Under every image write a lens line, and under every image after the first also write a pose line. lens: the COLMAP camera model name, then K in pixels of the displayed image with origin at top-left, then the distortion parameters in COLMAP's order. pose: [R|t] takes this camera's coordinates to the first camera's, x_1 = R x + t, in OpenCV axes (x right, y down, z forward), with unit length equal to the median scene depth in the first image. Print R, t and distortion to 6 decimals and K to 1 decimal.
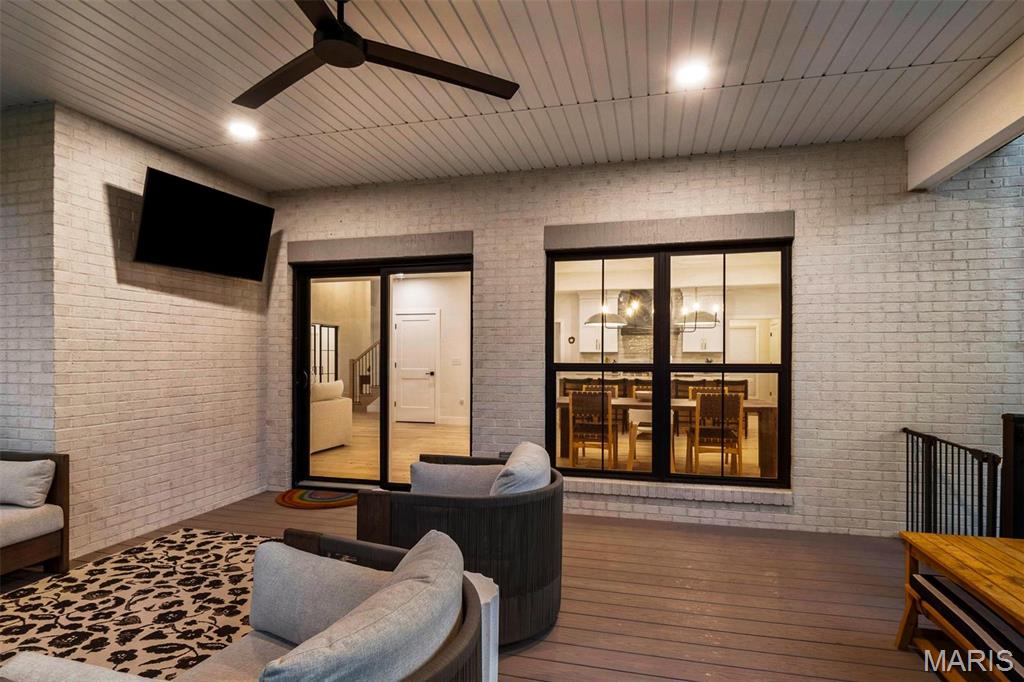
lens RADIAL K [[522.1, 0, 521.2], [0, 522.1, 358.4], [0, 0, 1]] dist [0.004145, 0.000954]
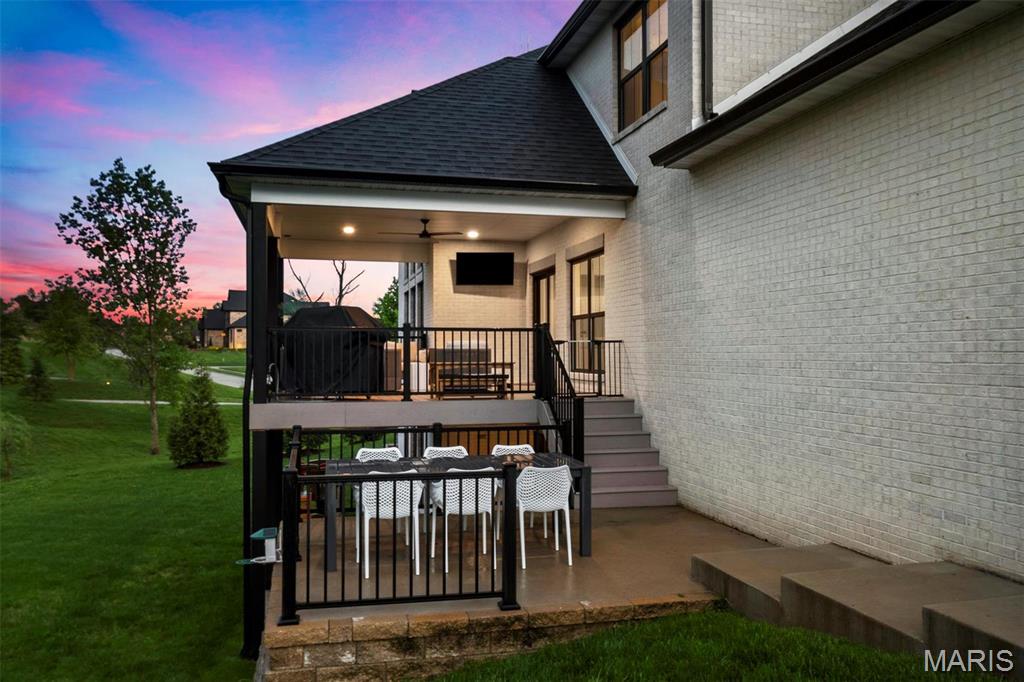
lens RADIAL K [[815.2, 0, 512.0], [0, 815.2, 341.0], [0, 0, 1]] dist [0.000551, 0.000760]
pose [[0.467149, -0.017964, -0.883996, 3.296150], [0.002835, 0.999819, -0.018820, 0.200587], [0.884174, 0.006286, 0.467115, -0.790768]]
